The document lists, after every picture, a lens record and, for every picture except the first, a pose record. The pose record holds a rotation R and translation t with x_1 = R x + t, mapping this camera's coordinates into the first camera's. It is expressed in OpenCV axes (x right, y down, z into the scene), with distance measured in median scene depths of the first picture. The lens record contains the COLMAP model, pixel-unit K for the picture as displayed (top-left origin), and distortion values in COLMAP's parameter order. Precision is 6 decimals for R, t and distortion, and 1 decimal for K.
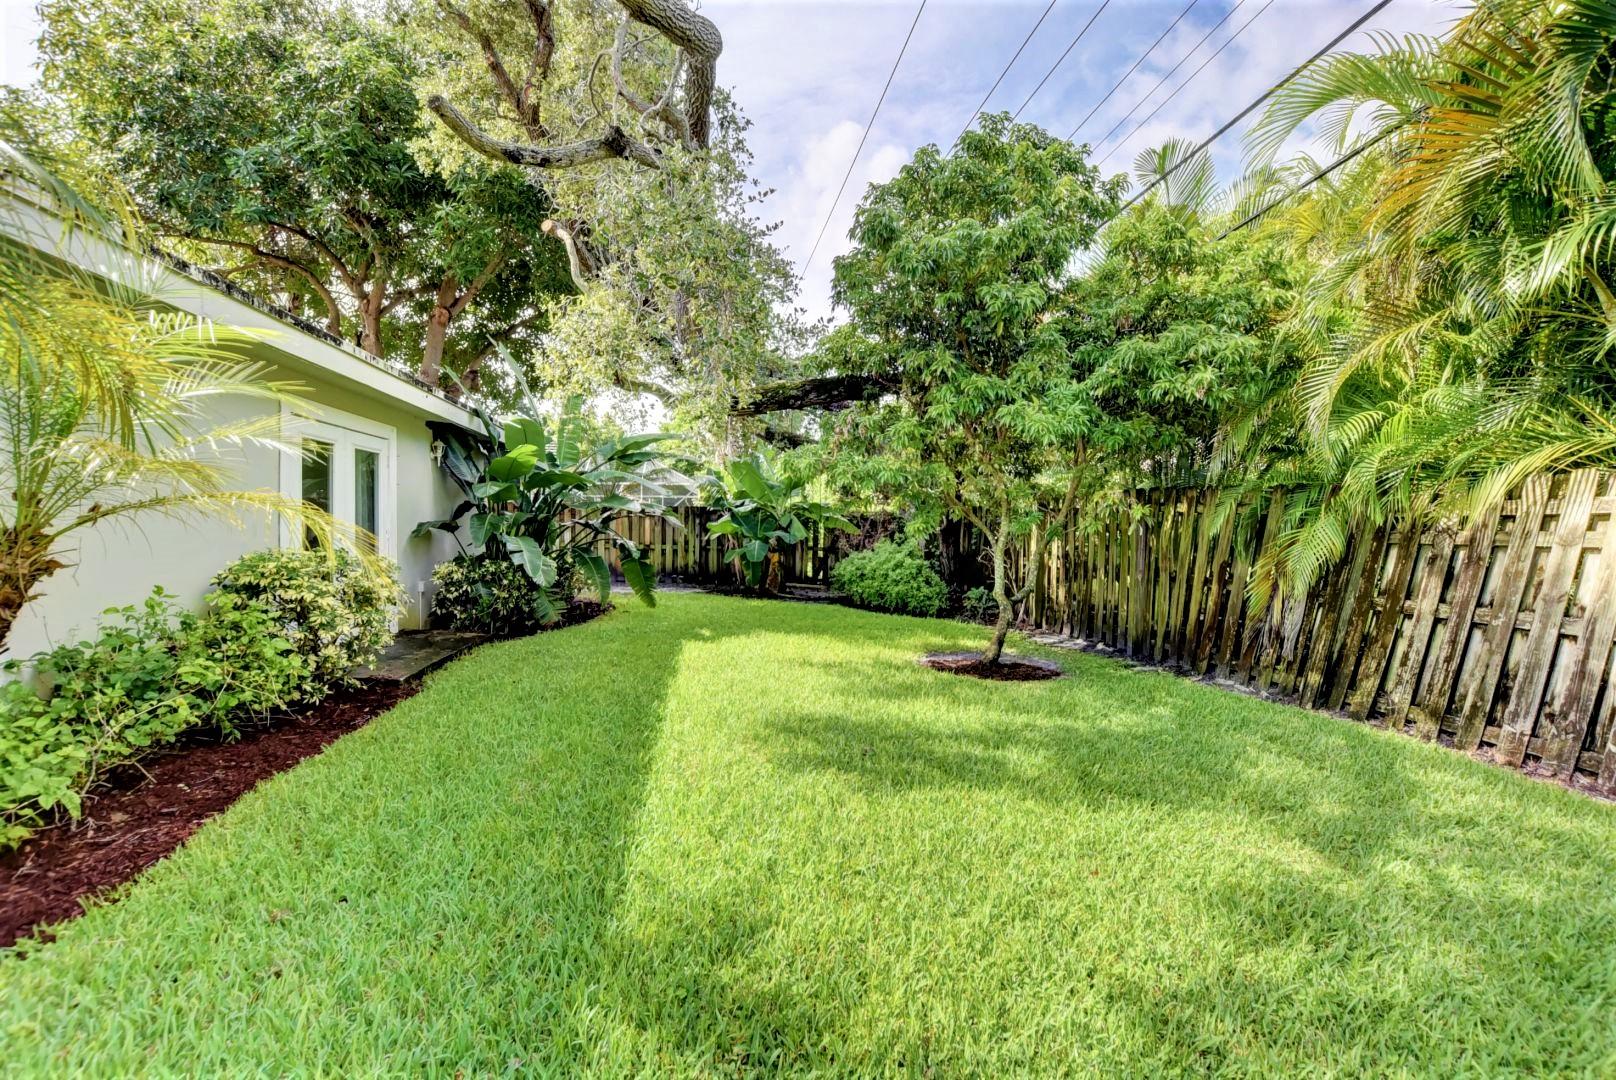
lens RADIAL K [[774.3, 0, 805.8], [0, 774.3, 542.1], [0, 0, 1]] dist [-0.002735, -0.000808]
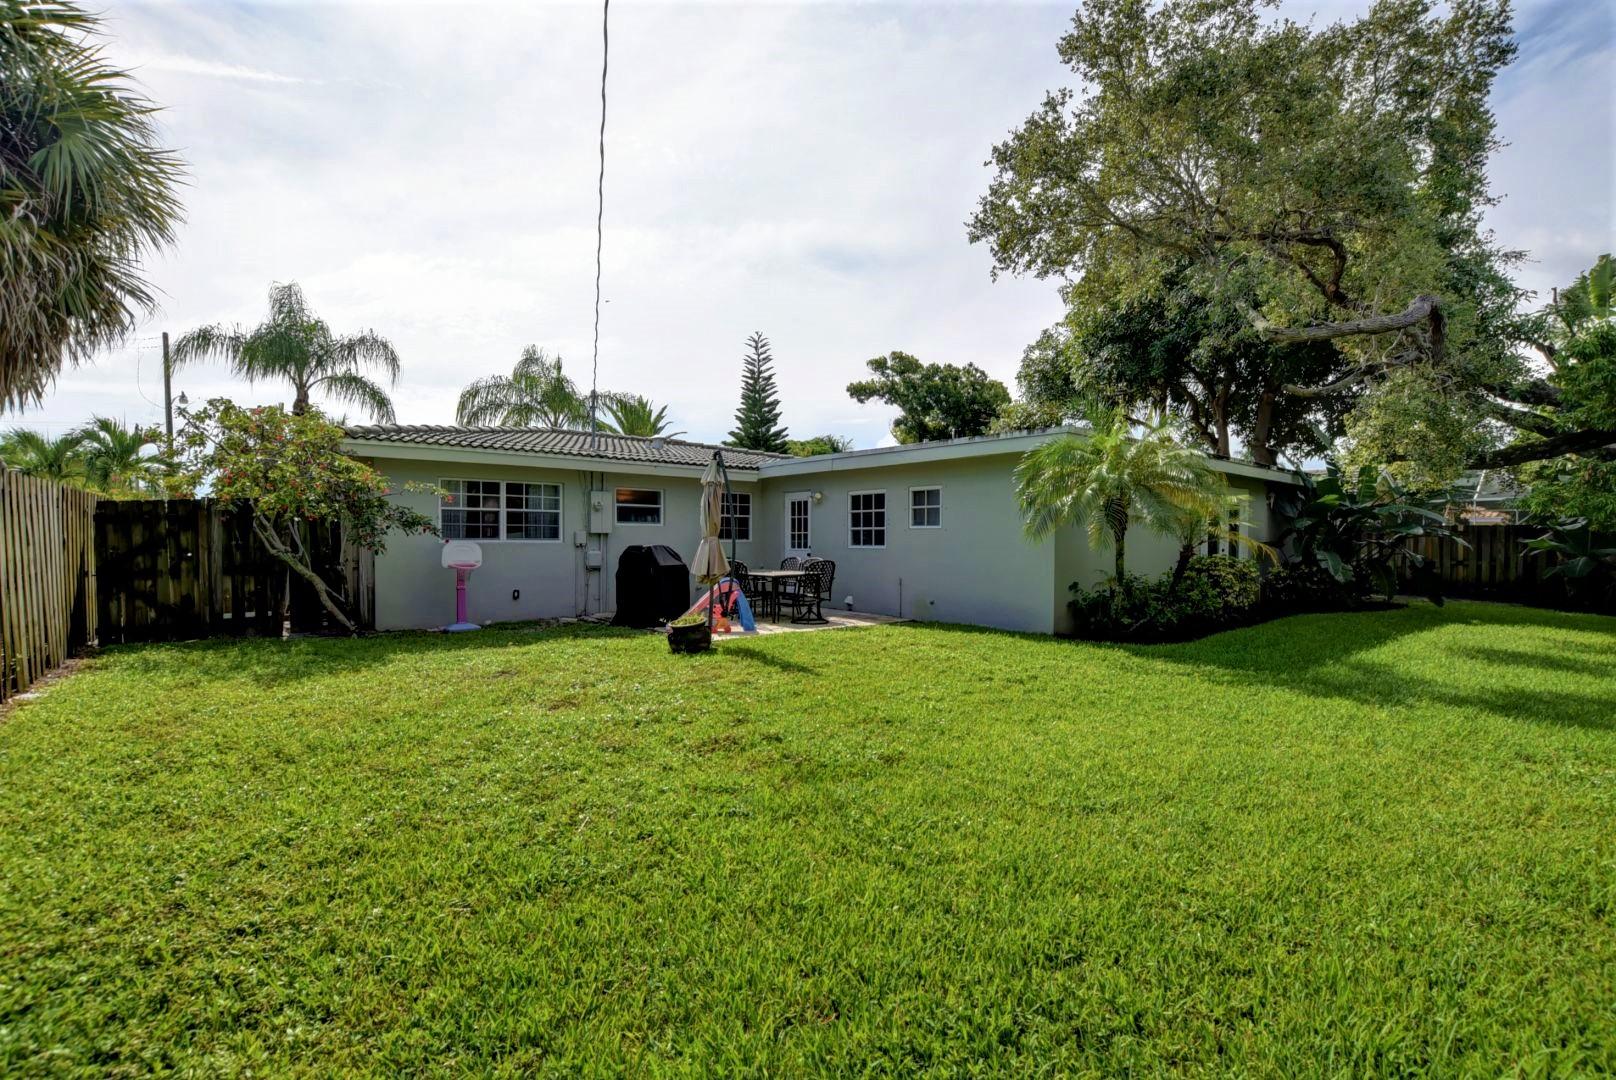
lens RADIAL K [[774.3, 0, 805.1], [0, 774.3, 547.4], [0, 0, 1]] dist [-0.002735, -0.000808]
pose [[0.575025, 0.001031, -0.818135, 0.303080], [-0.014050, 0.999864, -0.008615, 0.013440], [0.818015, 0.016449, 0.574961, -0.759983]]
